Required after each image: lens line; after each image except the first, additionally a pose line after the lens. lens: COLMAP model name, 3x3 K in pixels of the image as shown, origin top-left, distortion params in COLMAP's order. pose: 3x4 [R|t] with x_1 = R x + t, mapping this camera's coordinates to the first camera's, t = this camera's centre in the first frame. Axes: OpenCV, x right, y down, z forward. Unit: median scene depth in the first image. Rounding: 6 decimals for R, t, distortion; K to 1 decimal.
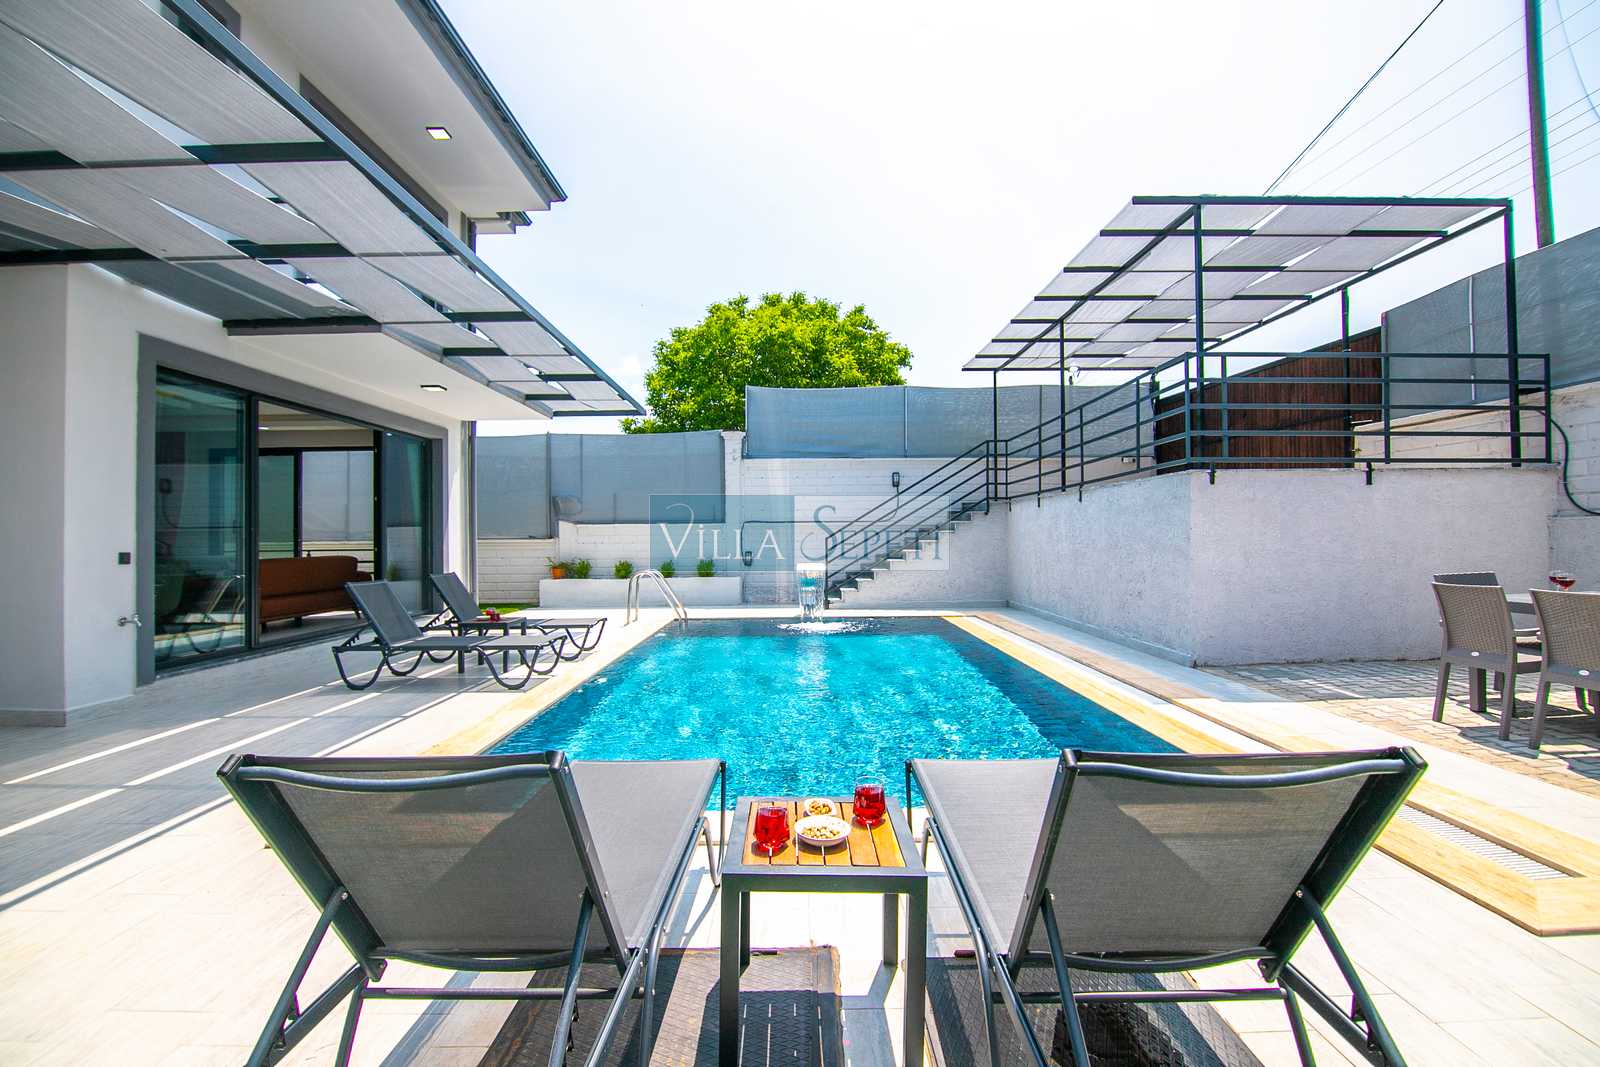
lens RADIAL K [[713.5, 0, 801.2], [0, 713.5, 531.0], [0, 0, 1]] dist [-0.006635, -0.007540]
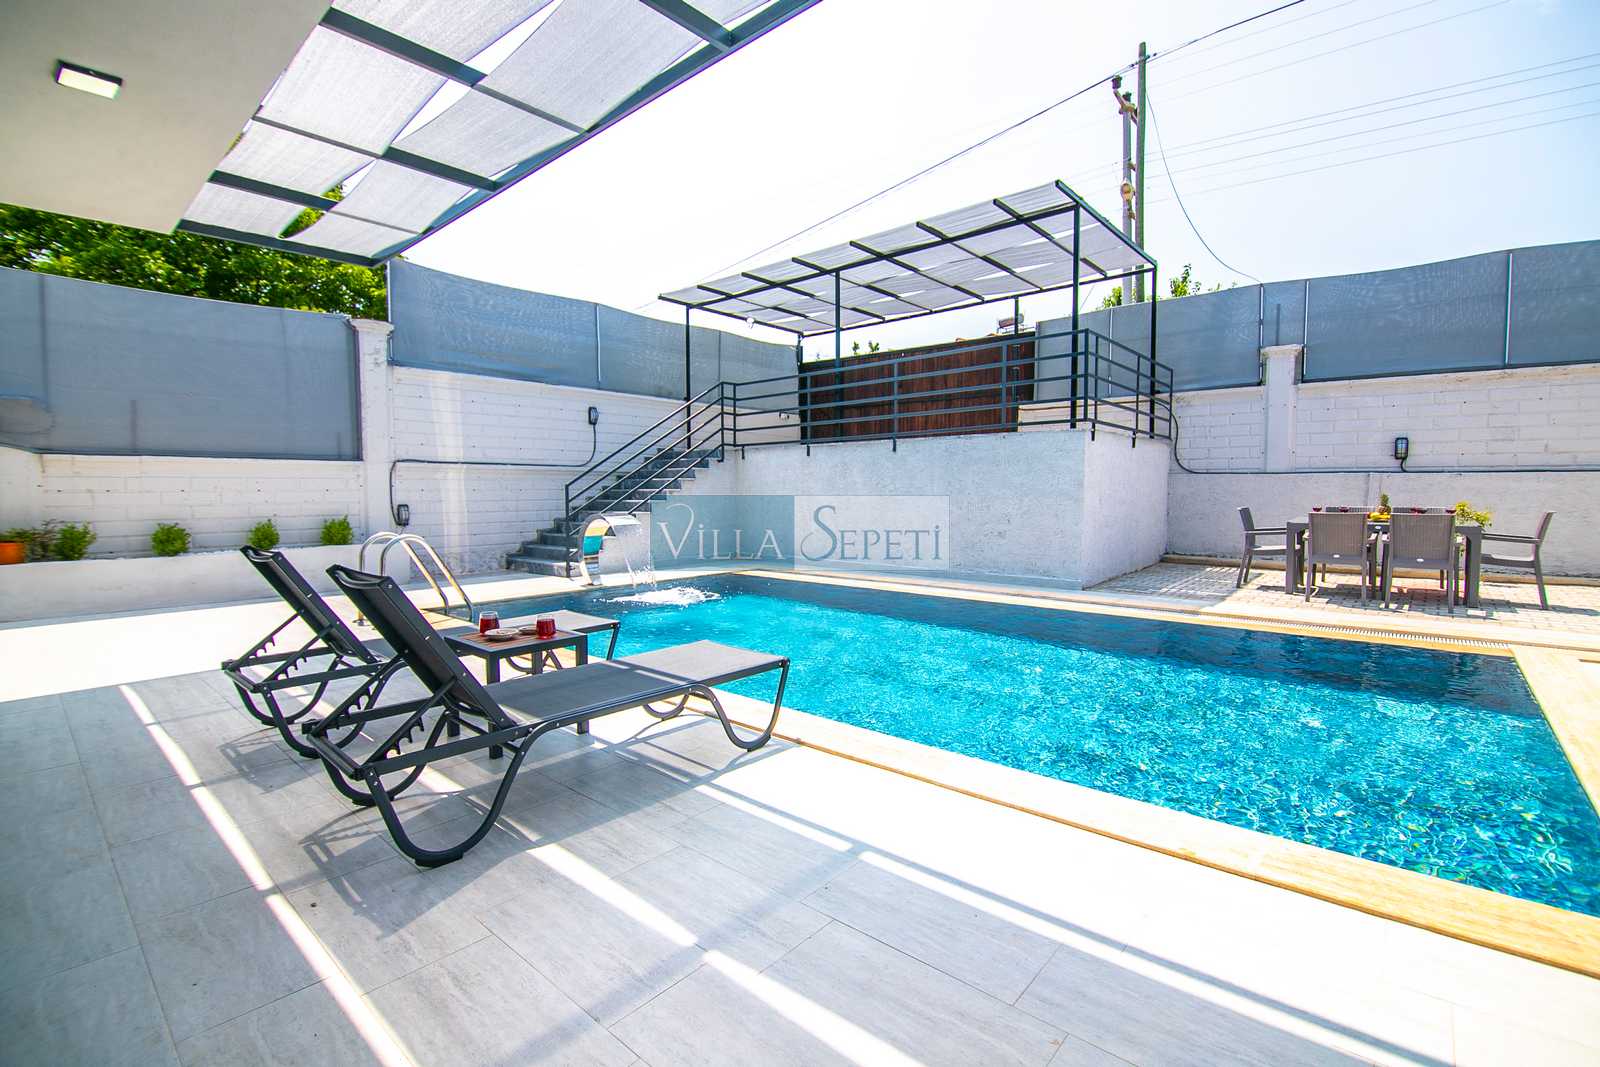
lens RADIAL K [[713.5, 0, 803.6], [0, 713.5, 528.5], [0, 0, 1]] dist [-0.006635, -0.007540]
pose [[0.662461, -0.032510, 0.748391, -0.421145], [-0.009409, 0.998618, 0.051709, 0.016726], [-0.749038, -0.041296, 0.661239, 0.341290]]
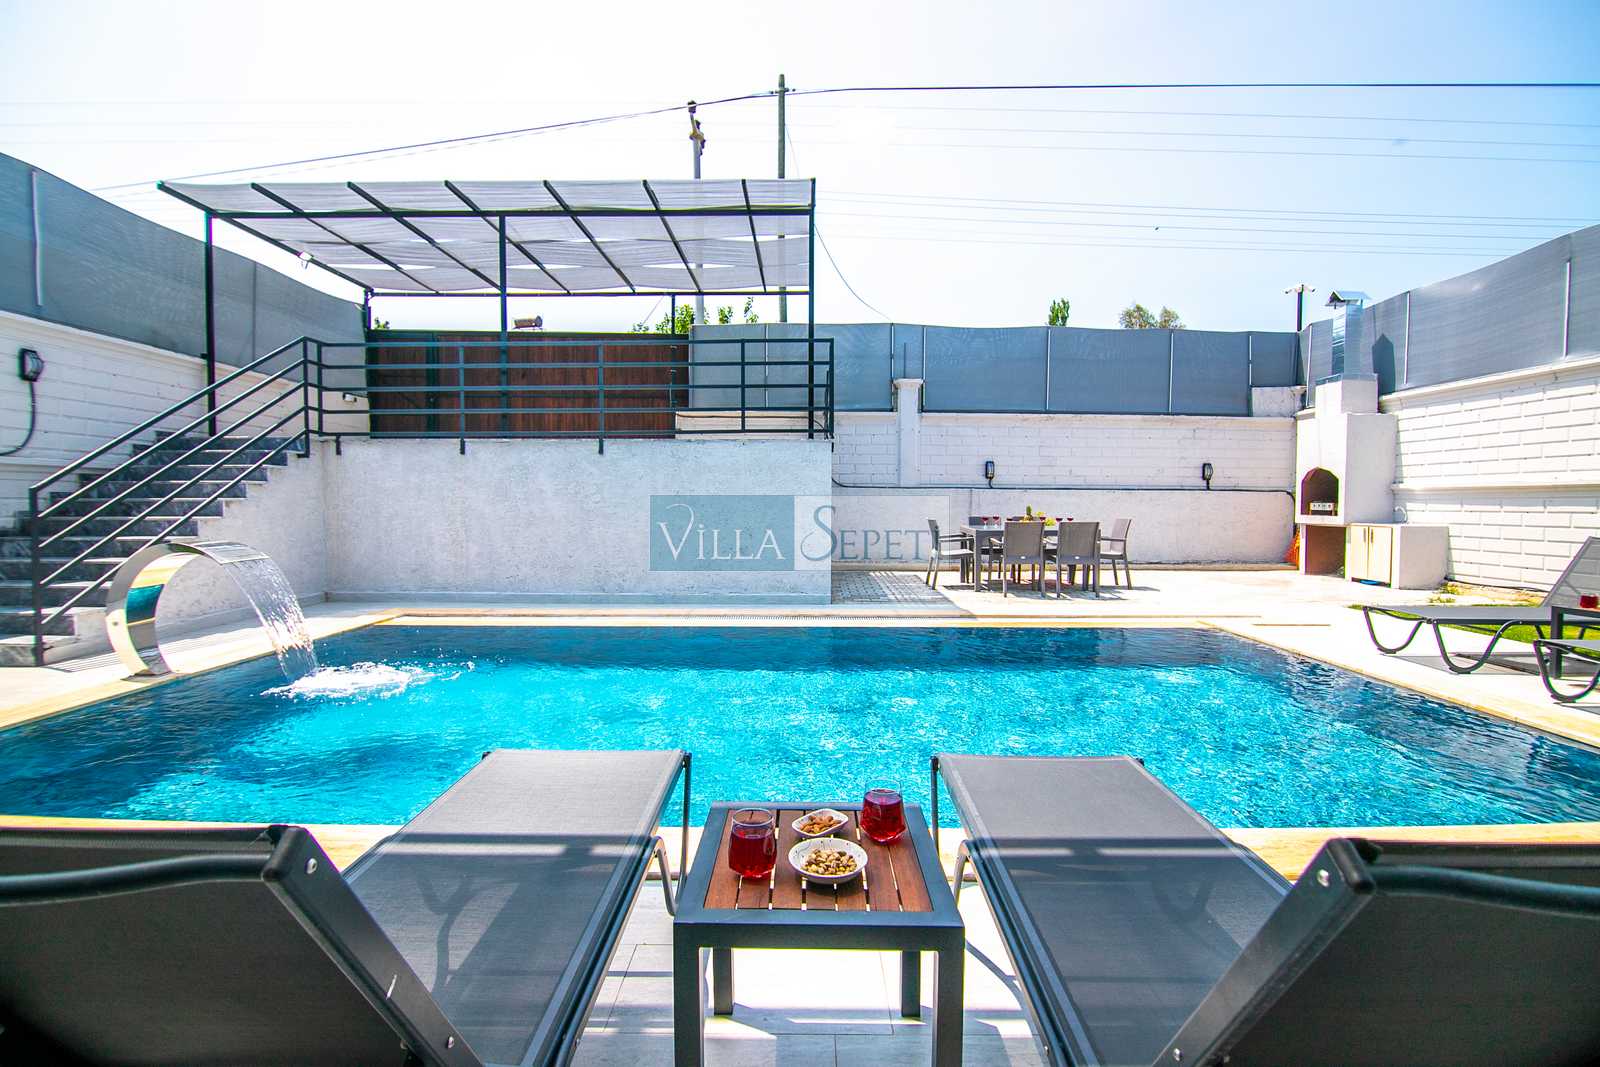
lens RADIAL K [[713.5, 0, 803.9], [0, 713.5, 528.0], [0, 0, 1]] dist [-0.006635, -0.007540]
pose [[0.011980, -0.029013, 0.999507, -0.401658], [-0.010546, 0.999520, 0.029140, 0.017808], [-0.999873, -0.010890, 0.011668, 0.637764]]
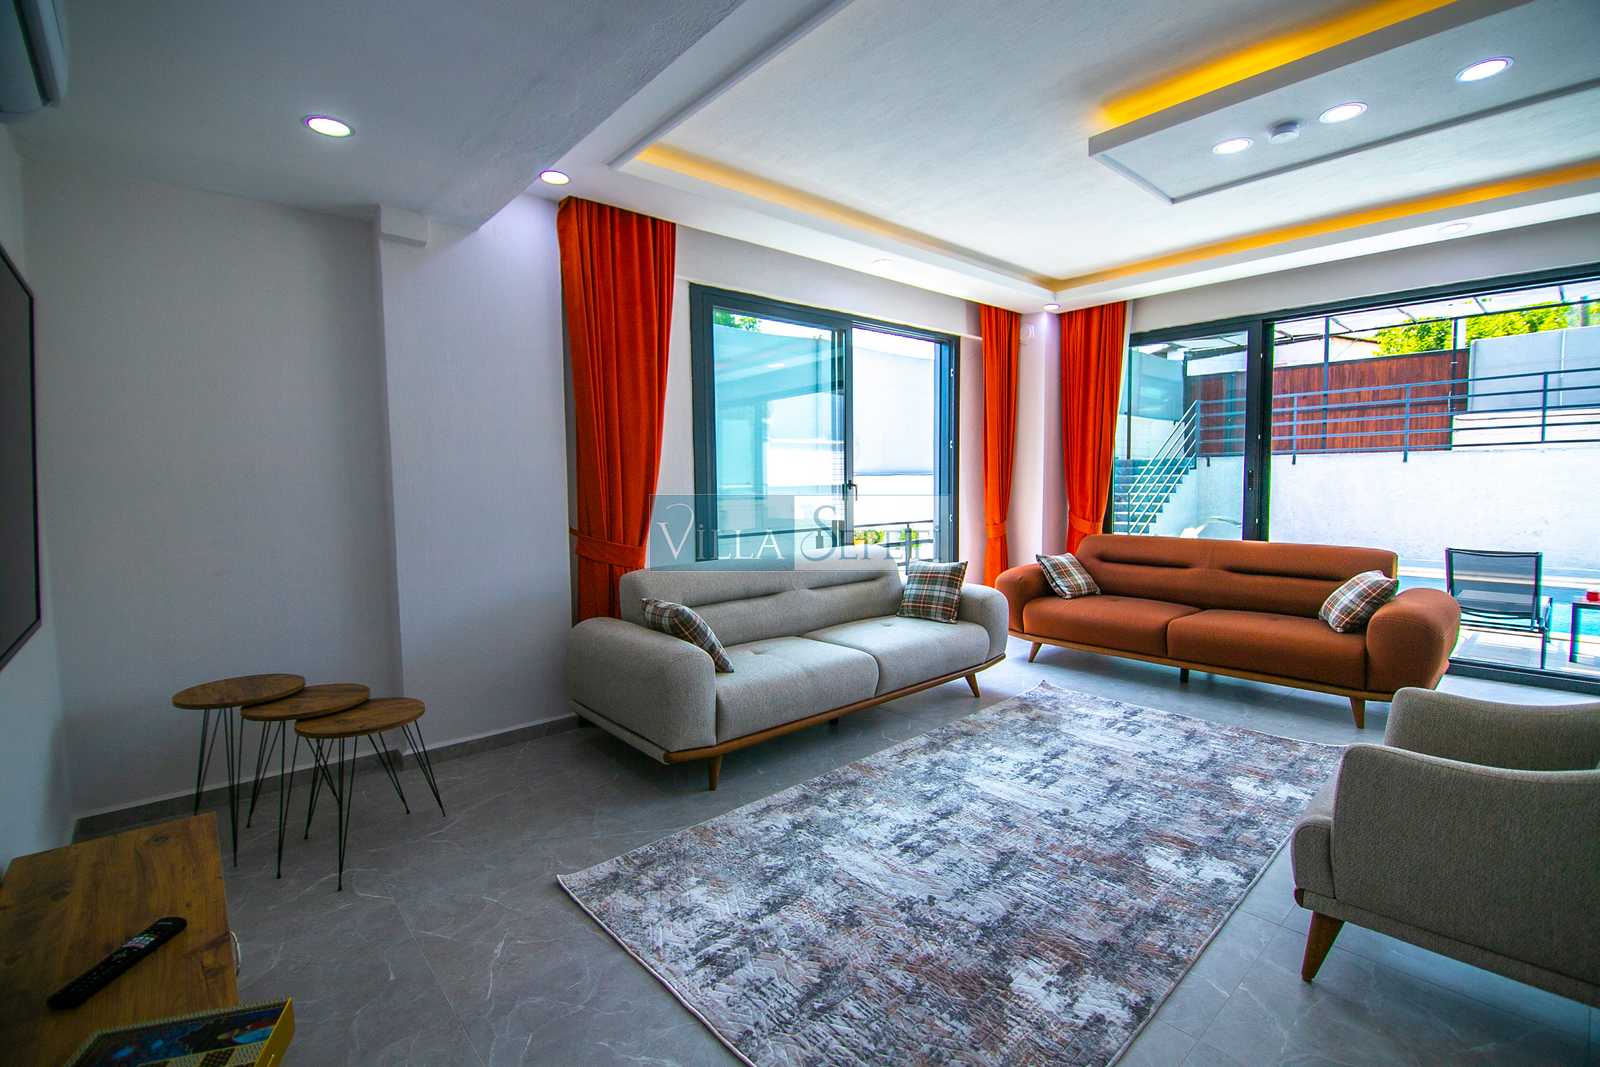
lens RADIAL K [[713.5, 0, 800.1], [0, 713.5, 529.0], [0, 0, 1]] dist [-0.006635, -0.007540]
pose [[0.754446, -0.042804, 0.654965, -1.048134], [-0.003312, 0.997610, 0.069012, -0.004852], [-0.656354, -0.054235, 0.752501, 0.649484]]
